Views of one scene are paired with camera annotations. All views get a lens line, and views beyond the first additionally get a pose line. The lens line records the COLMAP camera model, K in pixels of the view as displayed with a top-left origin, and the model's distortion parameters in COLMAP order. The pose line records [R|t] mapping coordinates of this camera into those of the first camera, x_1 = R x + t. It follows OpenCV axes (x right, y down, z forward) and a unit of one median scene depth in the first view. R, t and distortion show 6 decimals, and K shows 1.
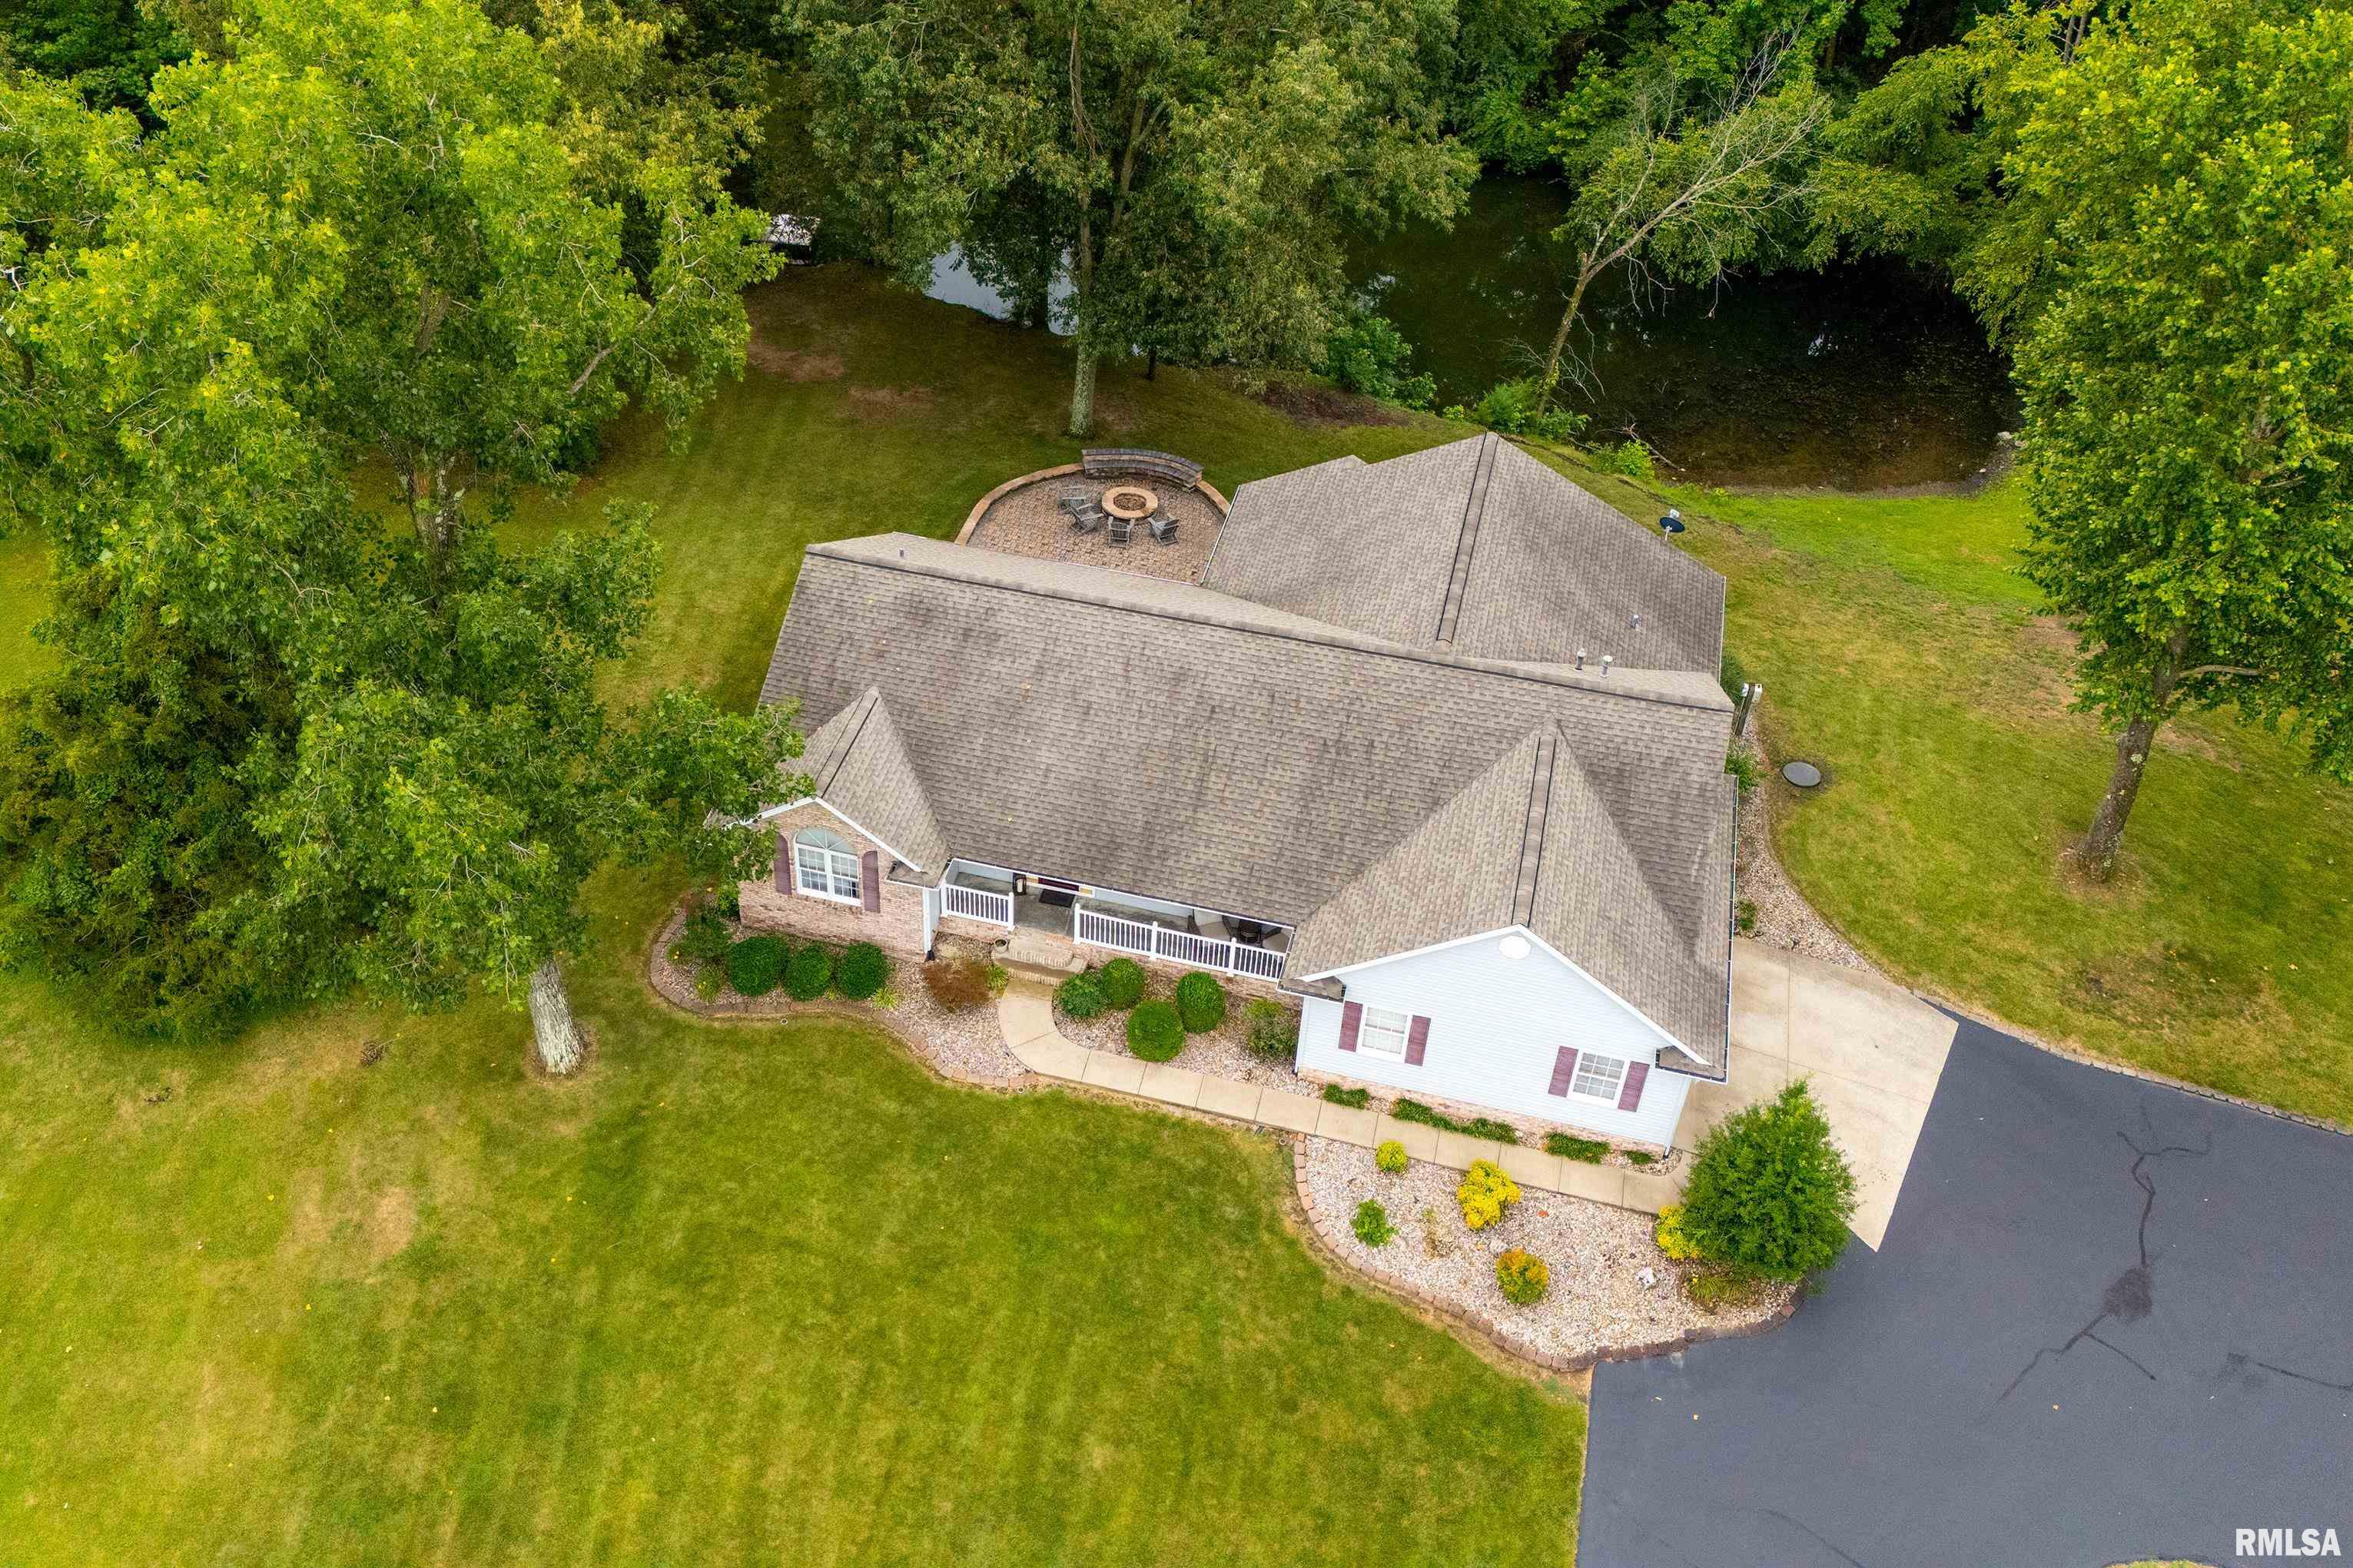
lens RADIAL K [[2035.3, 0, 1057.3], [0, 2035.3, 783.6], [0, 0, 1]] dist [0.097649, -0.186500]
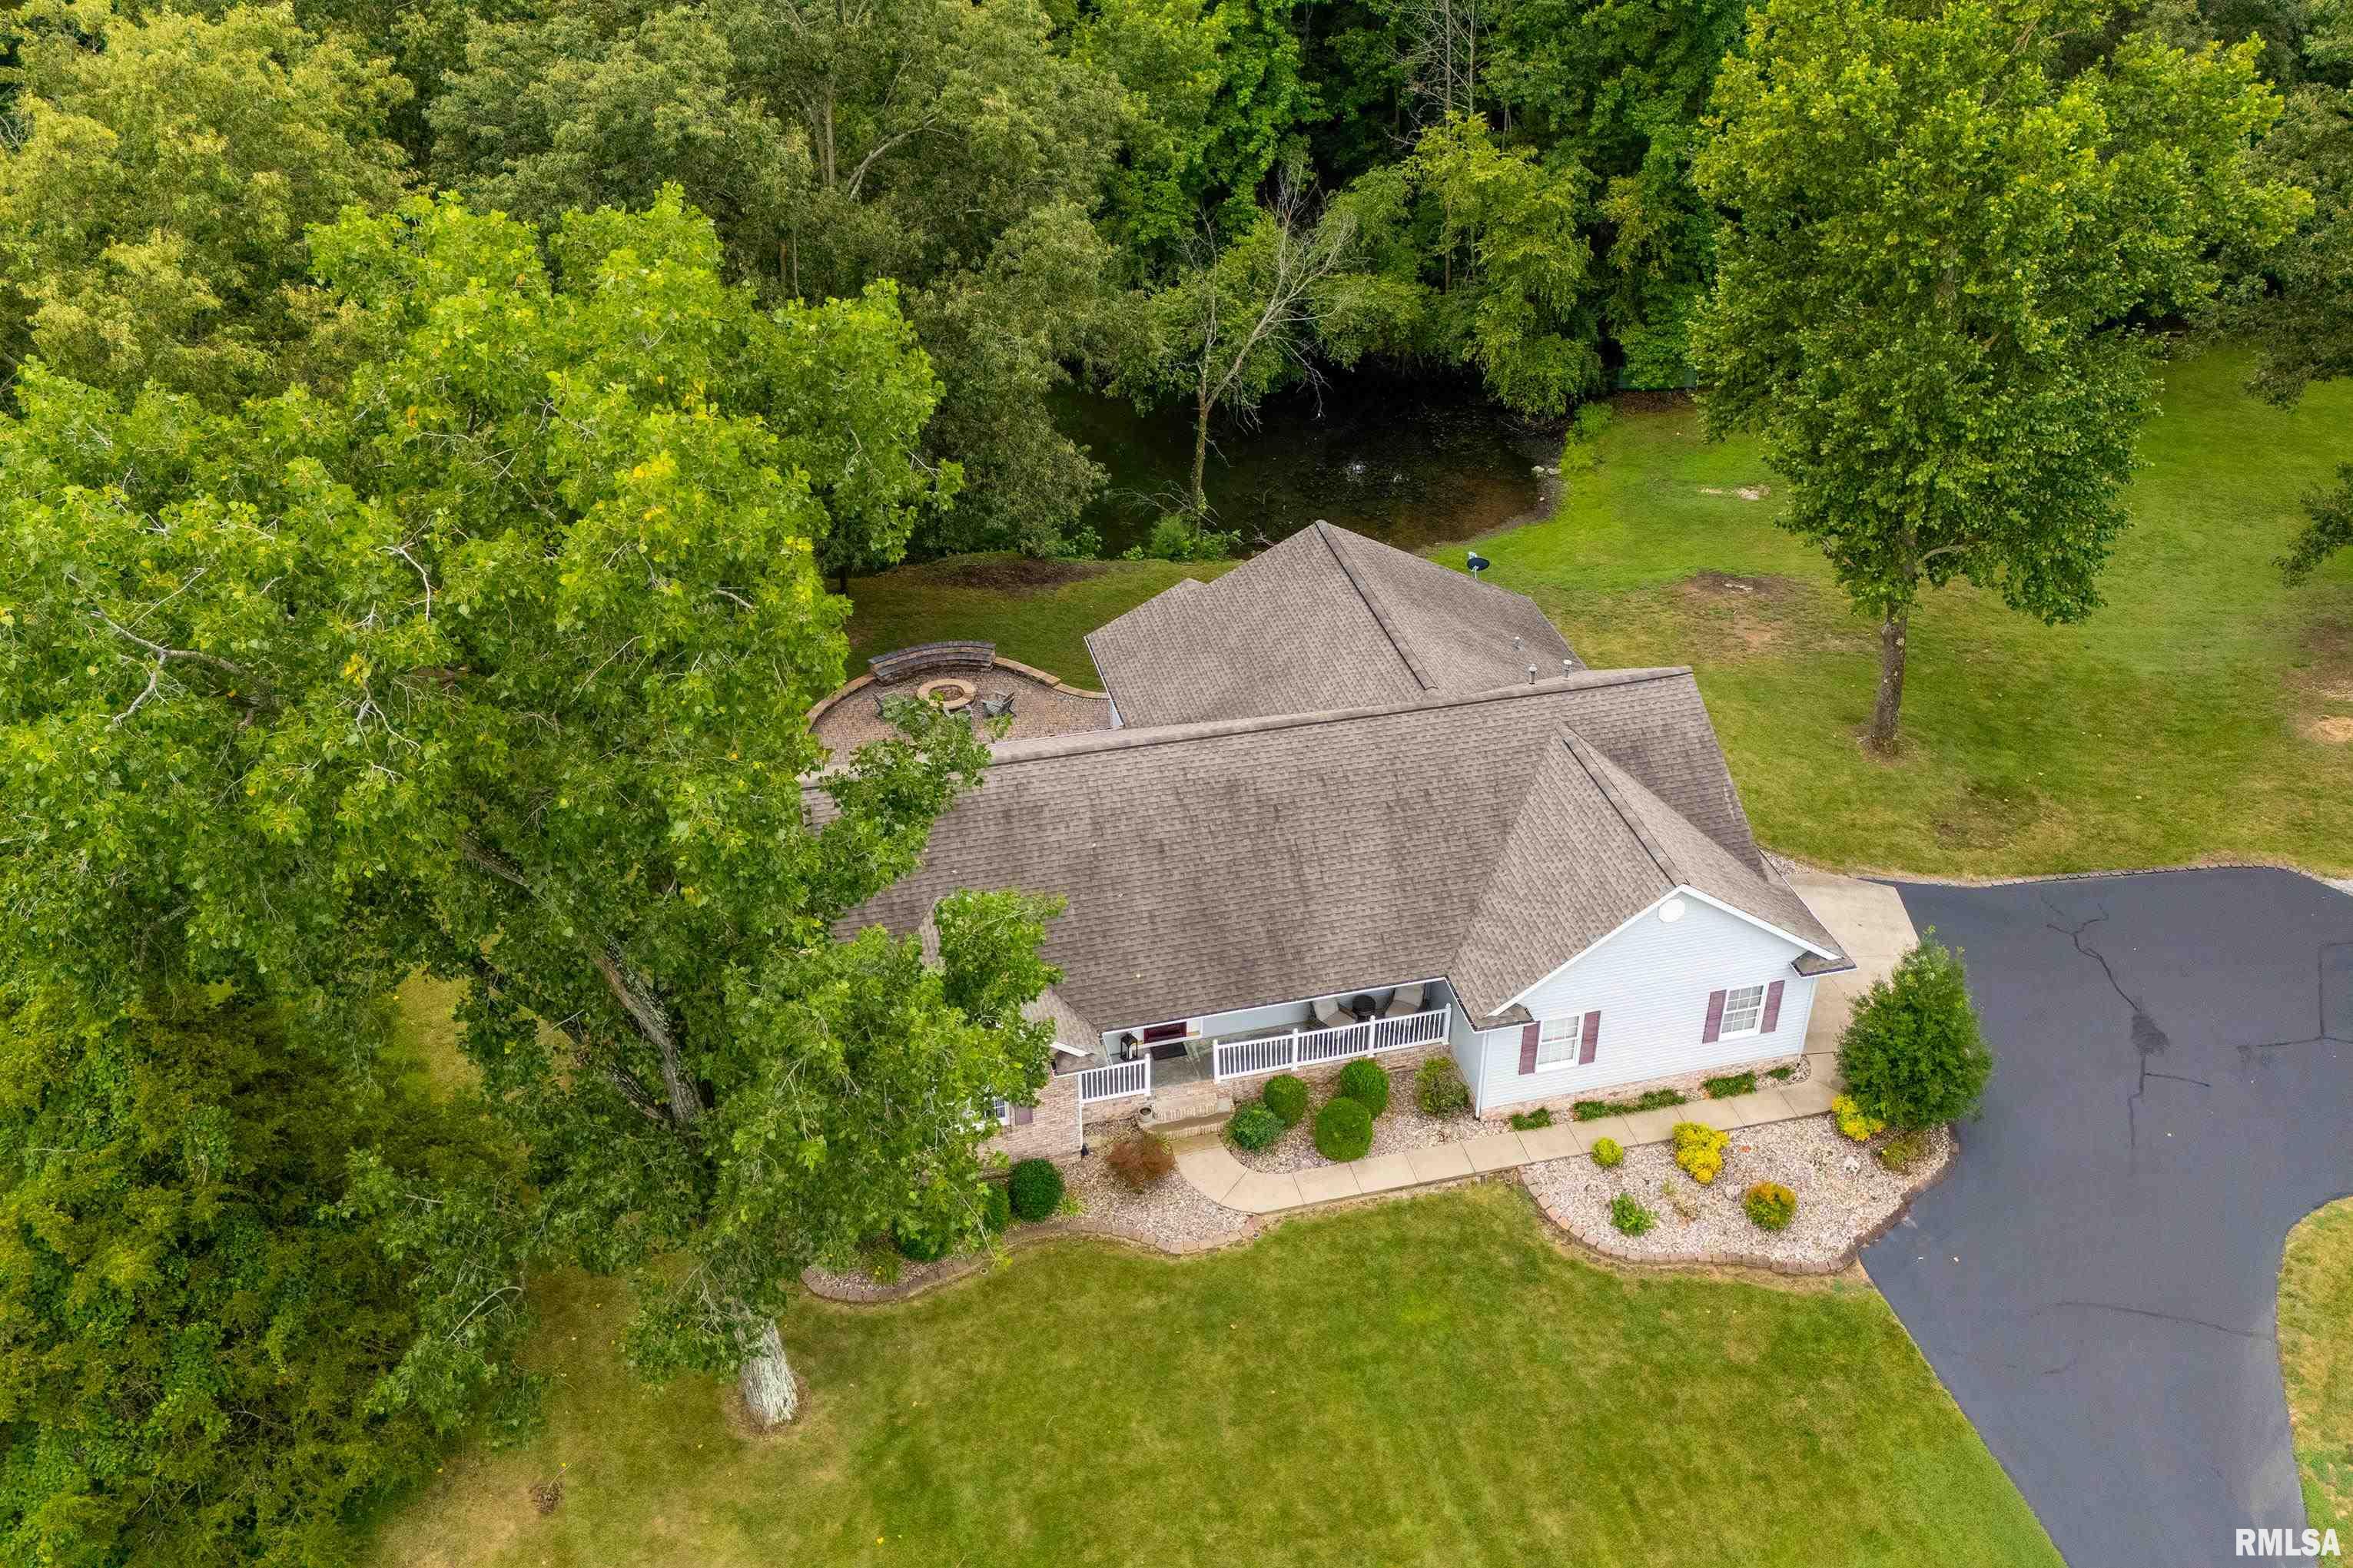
lens RADIAL K [[2048.3, 0, 1242.2], [0, 2048.3, 759.5], [0, 0, 1]] dist [0.045693, -0.005818]
pose [[0.860039, -0.277310, 0.428290, -0.382166], [0.331539, 0.941780, -0.055972, -0.008633], [-0.387833, 0.190133, 0.901906, 0.091159]]
